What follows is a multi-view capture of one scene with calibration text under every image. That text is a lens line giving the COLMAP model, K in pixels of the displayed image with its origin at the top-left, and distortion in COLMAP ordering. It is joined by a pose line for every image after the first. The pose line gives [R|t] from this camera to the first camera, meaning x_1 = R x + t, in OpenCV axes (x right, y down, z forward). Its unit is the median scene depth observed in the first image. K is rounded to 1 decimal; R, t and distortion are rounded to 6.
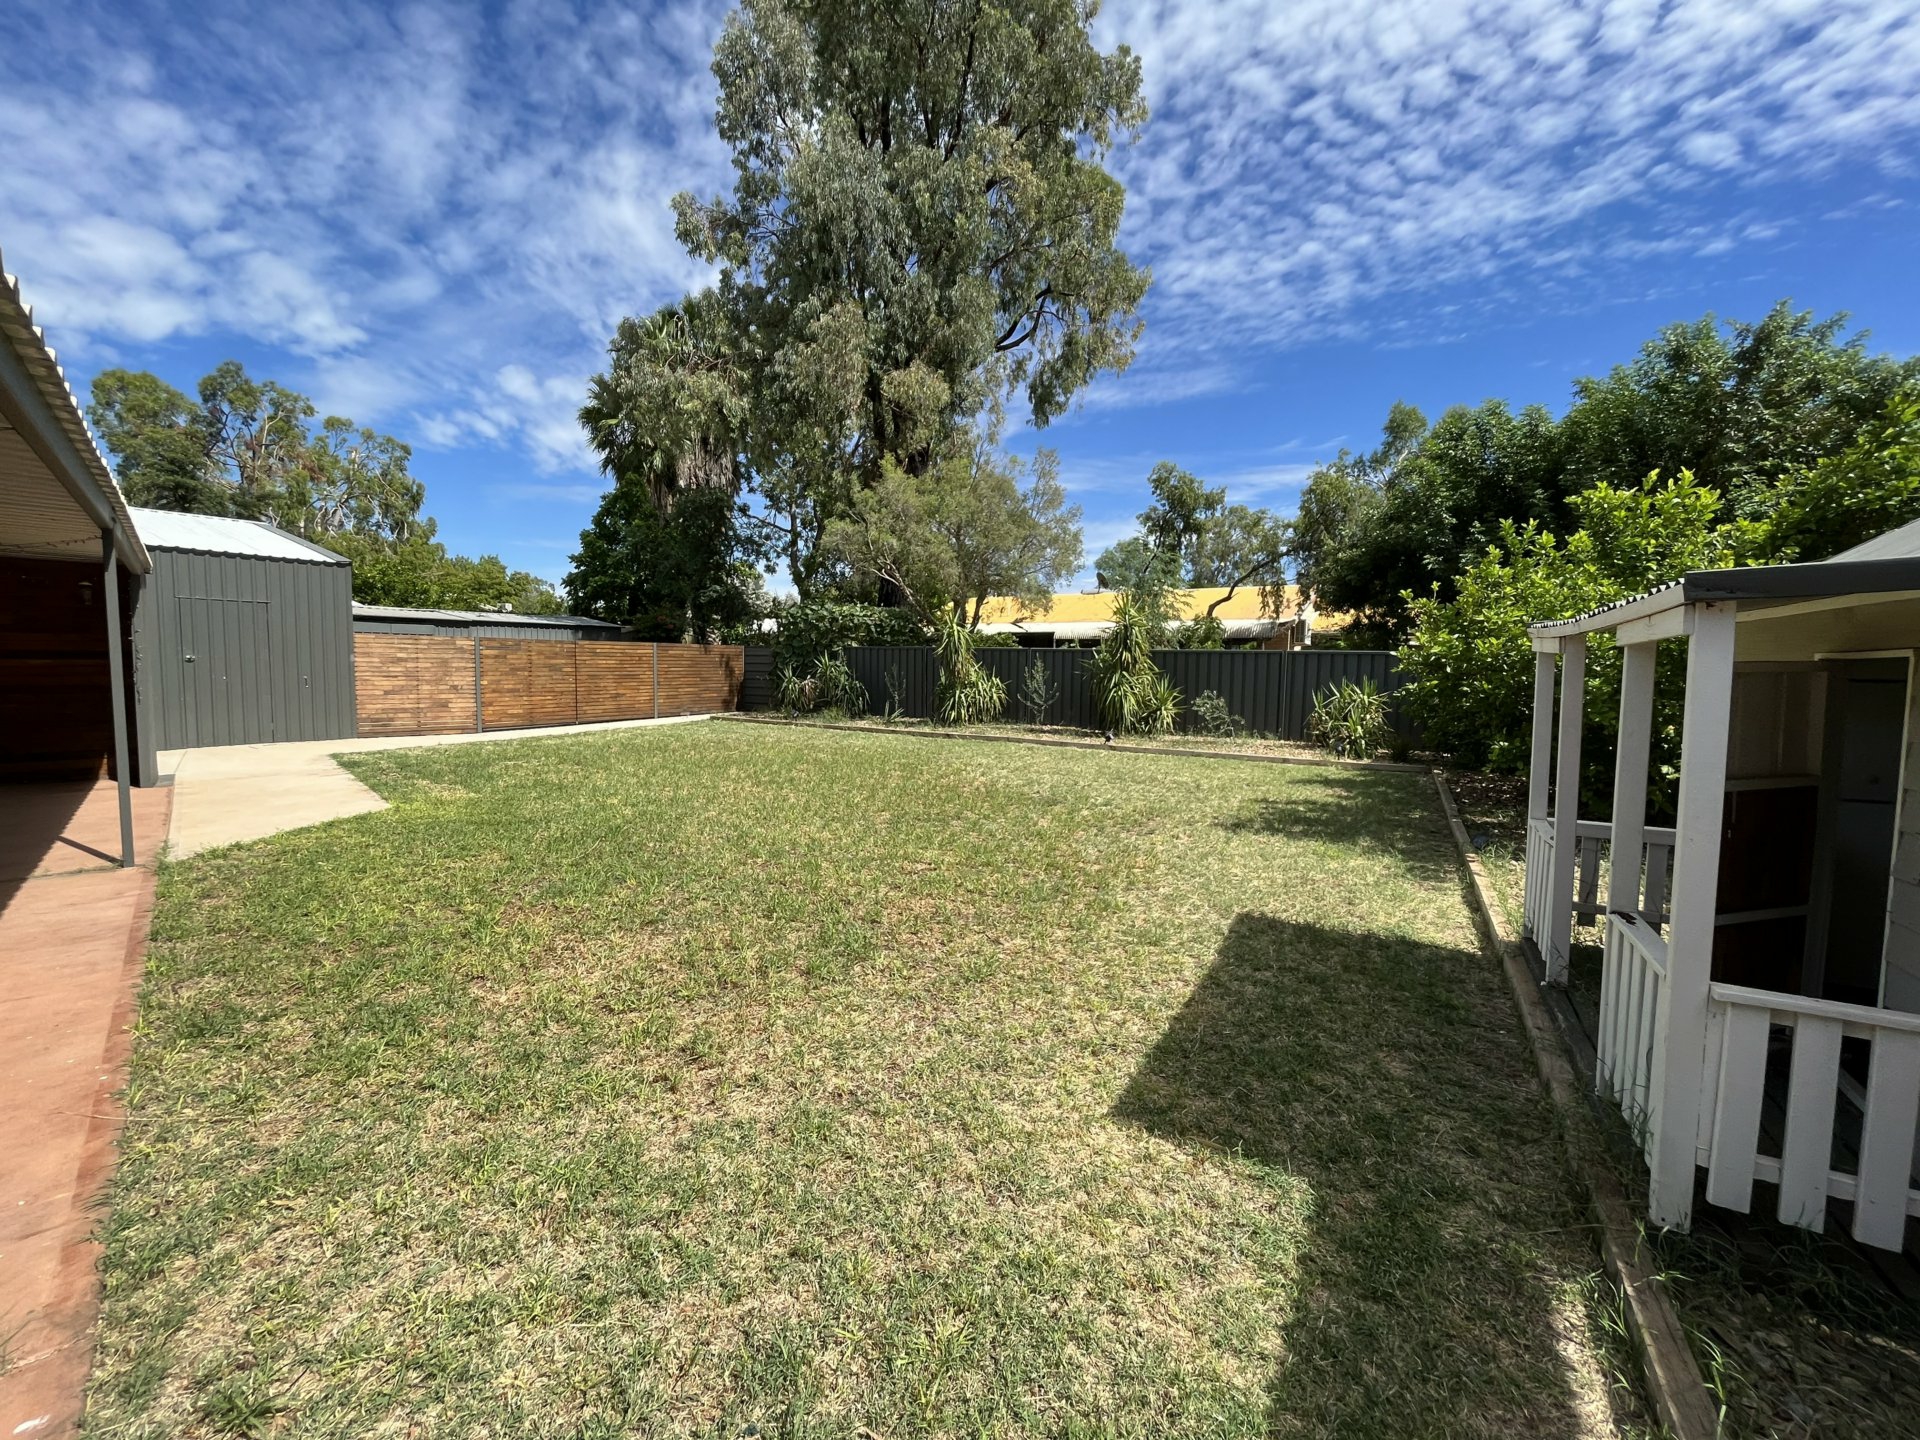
lens RADIAL K [[775.1, 0, 957.6], [0, 775.1, 714.8], [0, 0, 1]] dist [0.001277, 0.000375]
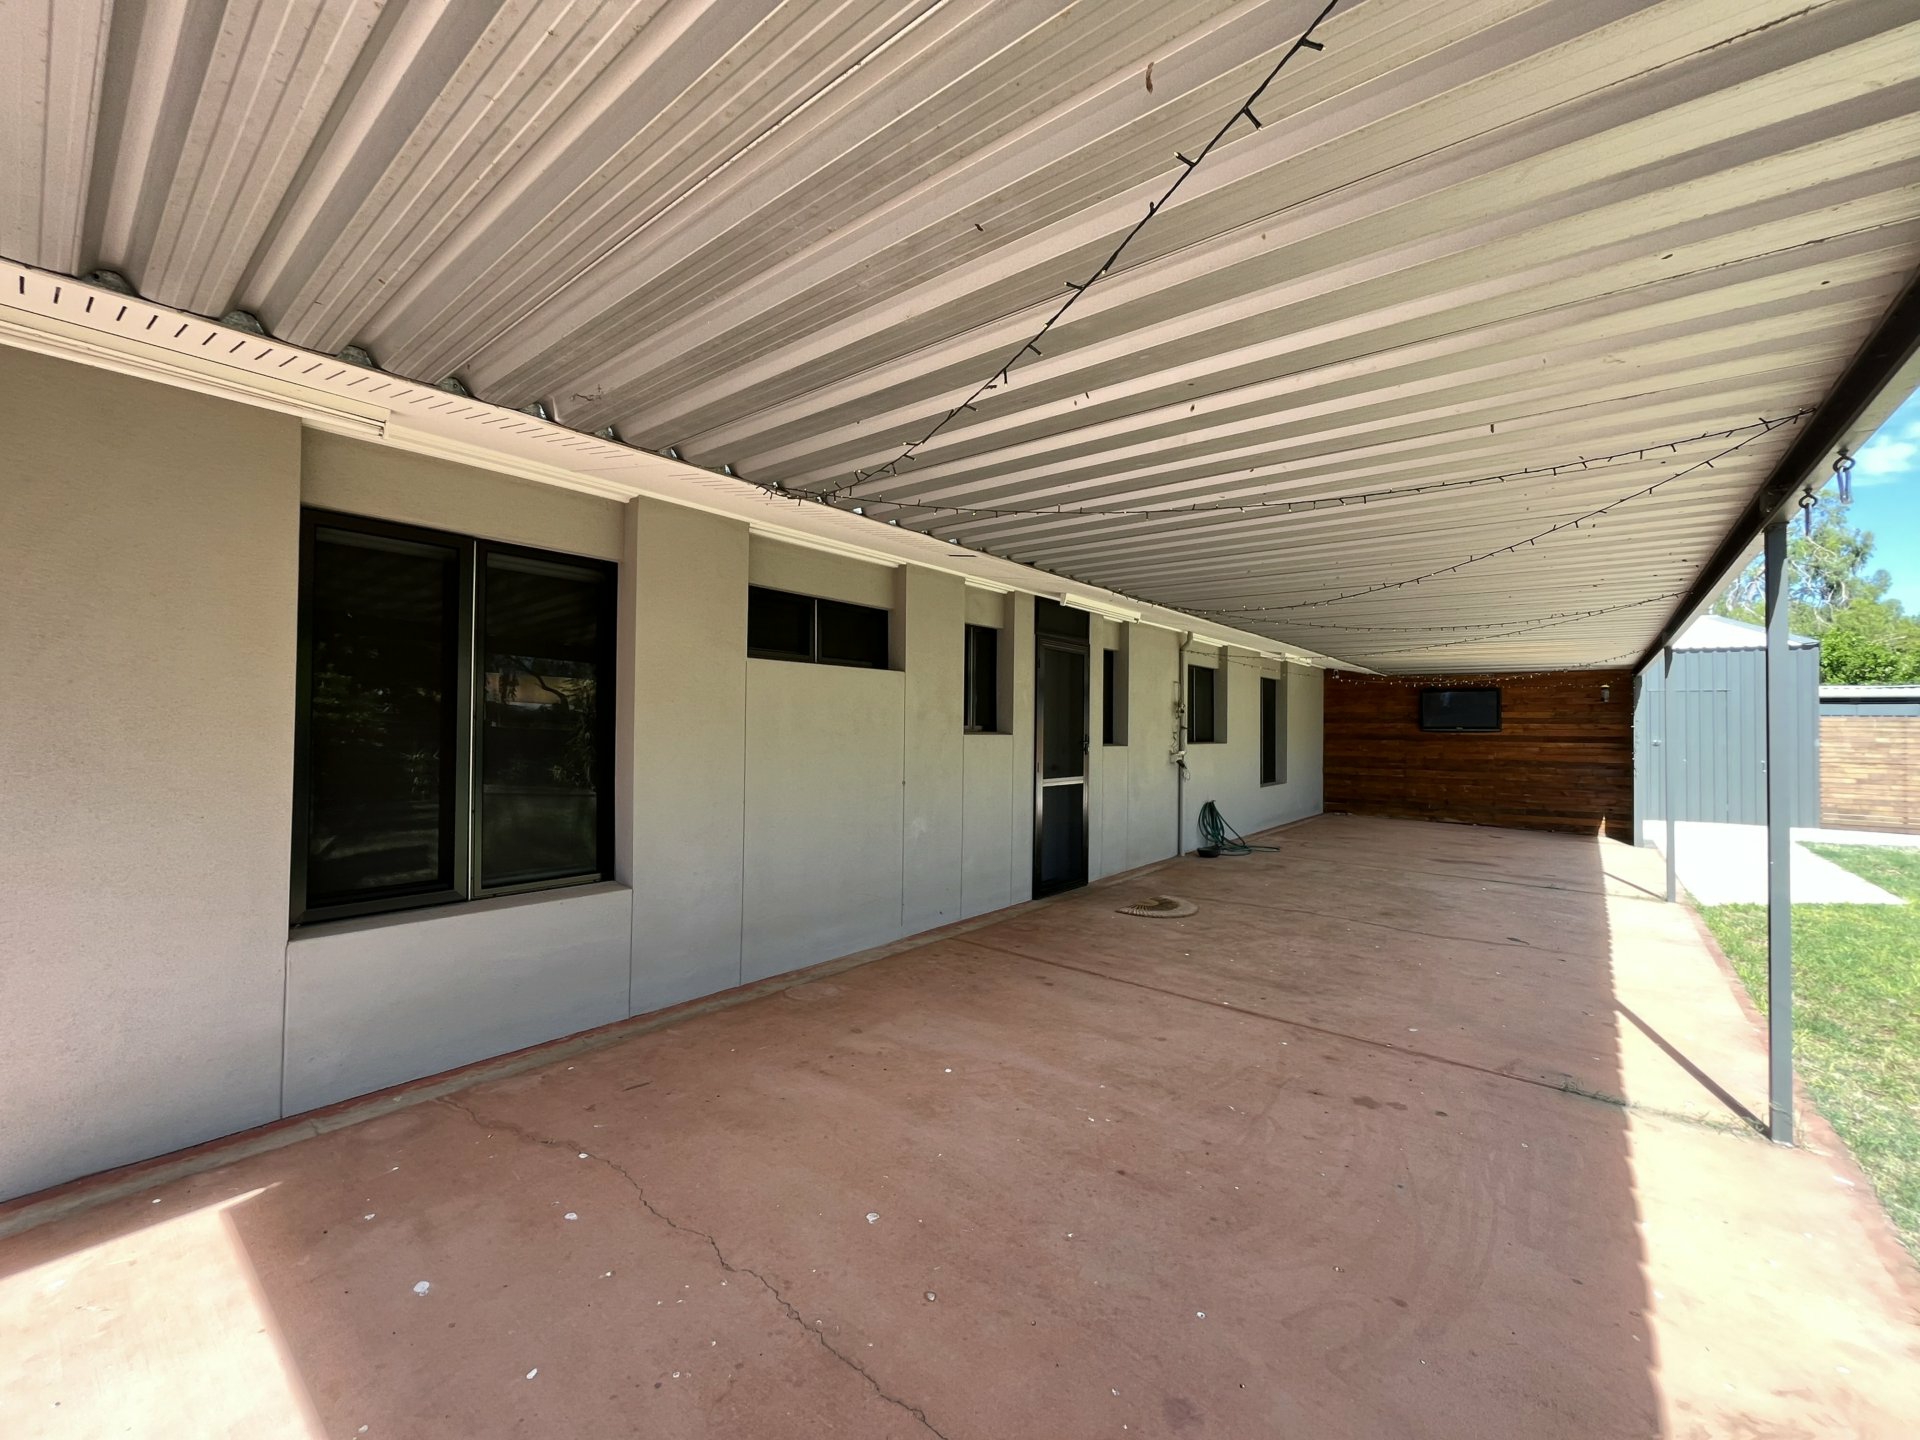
lens RADIAL K [[775.1, 0, 957.6], [0, 775.1, 714.8], [0, 0, 1]] dist [0.001277, 0.000375]
pose [[0.115788, -0.030212, -0.992814, 0.038099], [-0.077589, 0.996208, -0.039364, 0.010820], [0.990239, 0.081589, 0.113005, -0.142816]]
